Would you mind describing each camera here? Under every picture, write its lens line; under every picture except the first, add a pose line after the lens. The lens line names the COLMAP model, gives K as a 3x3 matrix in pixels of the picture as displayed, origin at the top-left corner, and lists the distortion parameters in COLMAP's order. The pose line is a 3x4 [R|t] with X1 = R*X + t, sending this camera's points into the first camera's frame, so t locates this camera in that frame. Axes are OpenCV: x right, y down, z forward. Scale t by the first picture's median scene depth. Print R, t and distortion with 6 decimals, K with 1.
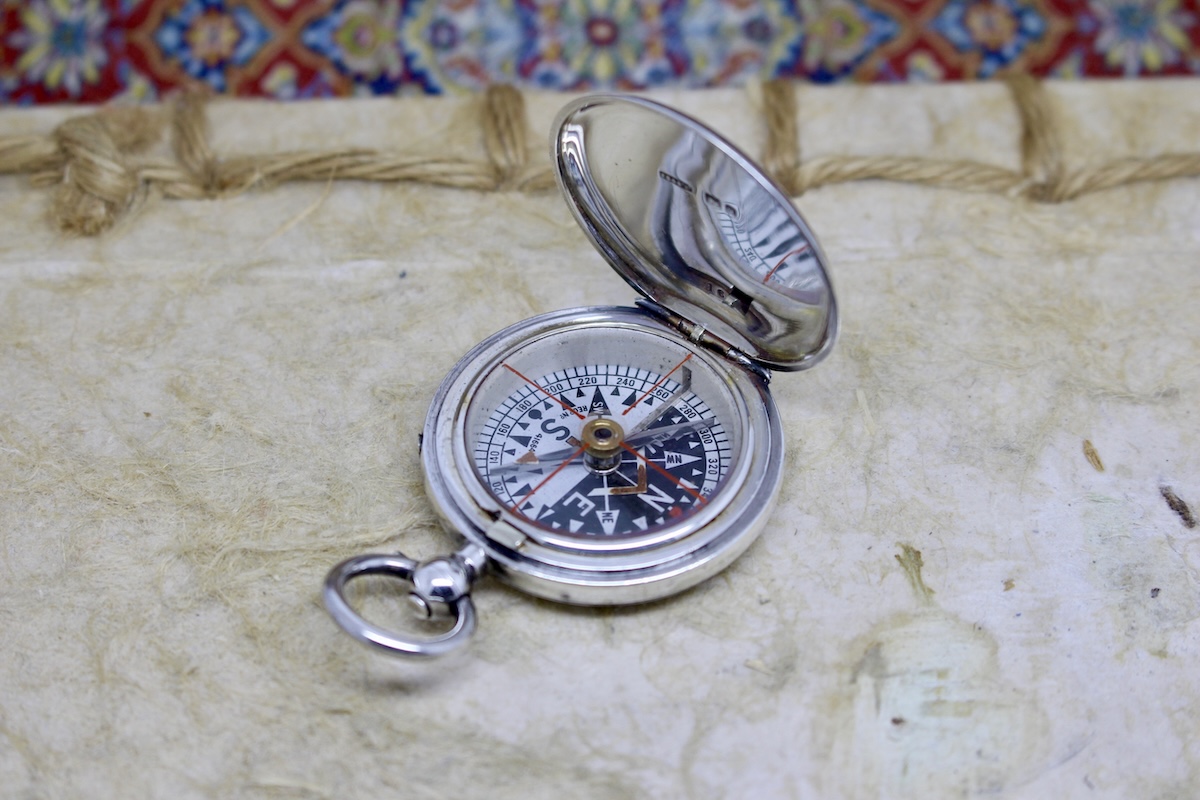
lens RADIAL K [[2869.1, 0, 601.3], [0, 2869.1, 400.7], [0, 0, 1]] dist [0.027710, -0.108879]
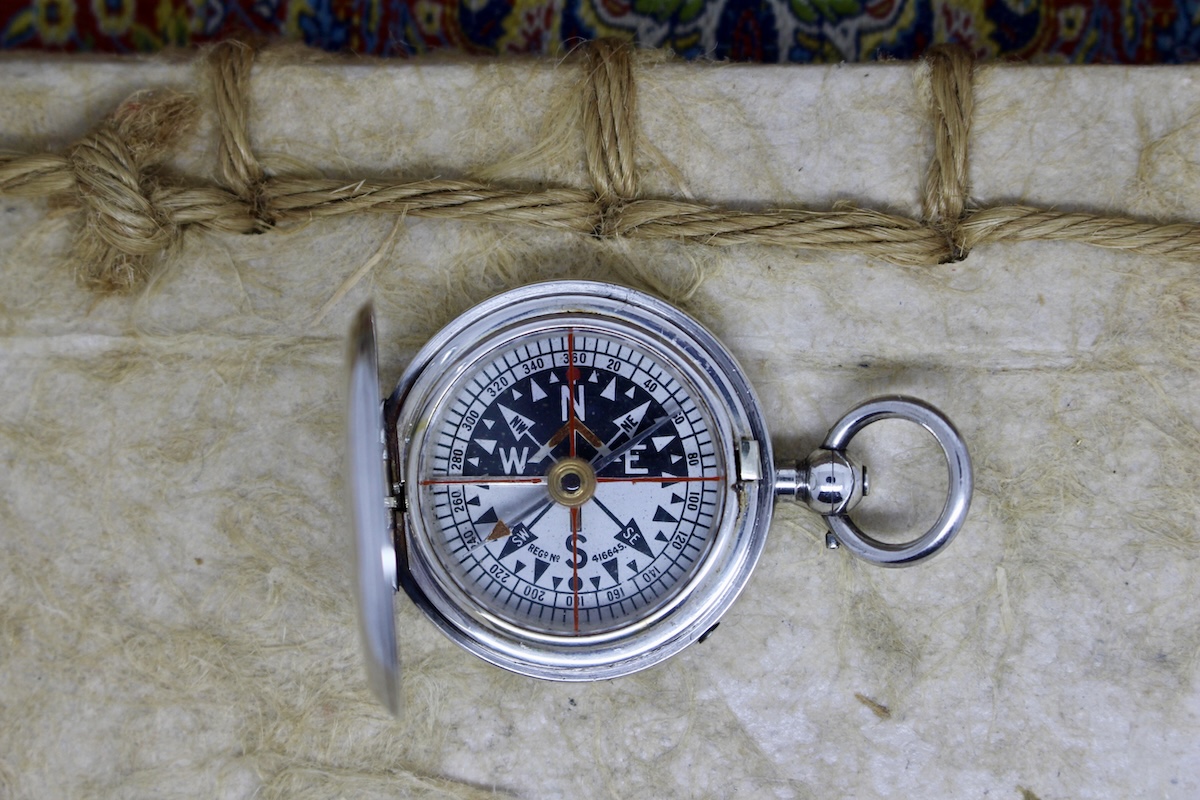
lens RADIAL K [[2869.1, 0, 601.3], [0, 2869.1, 400.7], [0, 0, 1]] dist [0.027710, -0.108879]
pose [[0.995290, 0.056104, -0.079062, 0.036559], [0.005280, 0.782948, 0.622065, -0.608196], [0.096802, -0.619552, 0.778964, 0.351899]]
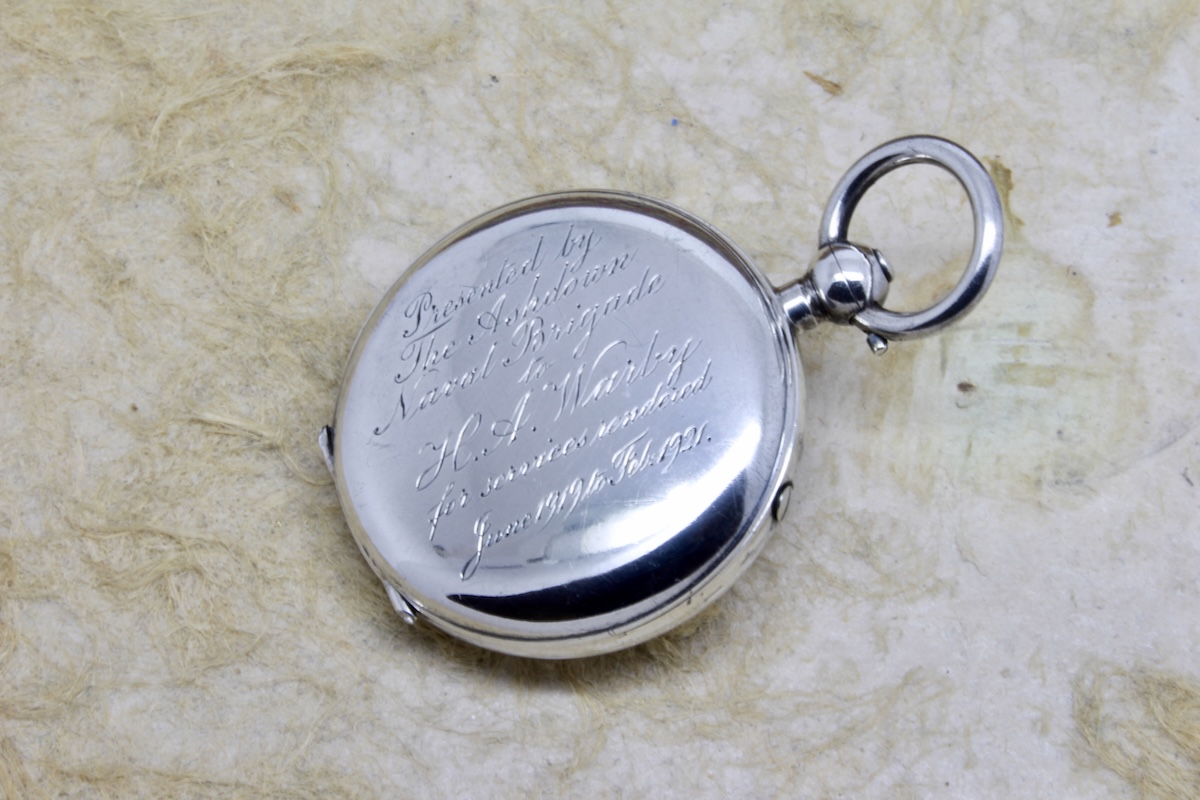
lens RADIAL K [[2869.1, 0, 601.3], [0, 2869.1, 400.7], [0, 0, 1]] dist [0.027710, -0.108879]
pose [[0.997993, 0.056970, -0.027639, 0.019799], [-0.048678, 0.969420, 0.240529, -0.075558], [0.040496, -0.238701, 0.970248, 0.175084]]
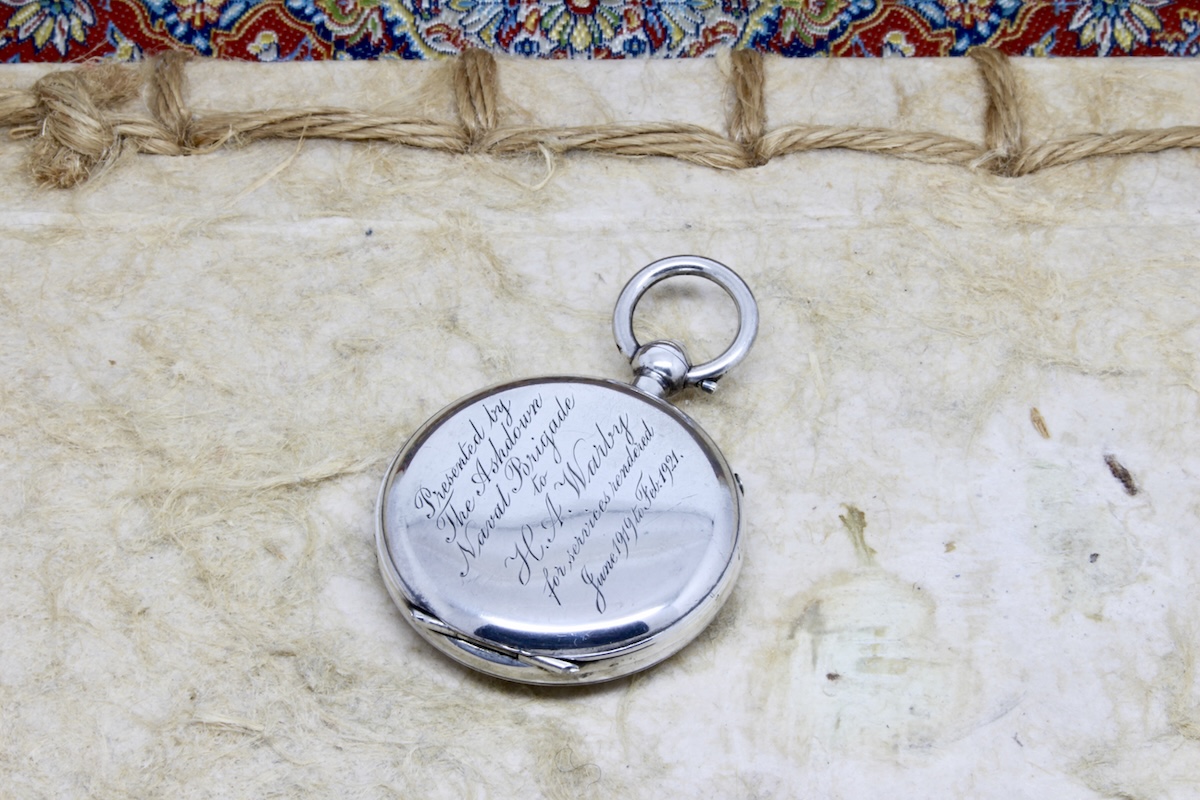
lens RADIAL K [[2869.1, 0, 601.3], [0, 2869.1, 400.7], [0, 0, 1]] dist [0.027710, -0.108879]
pose [[0.999548, 0.022095, -0.020383, 0.037588], [-0.022114, 0.999755, -0.000717, 0.015644], [0.020362, 0.001168, 0.999792, -0.016903]]
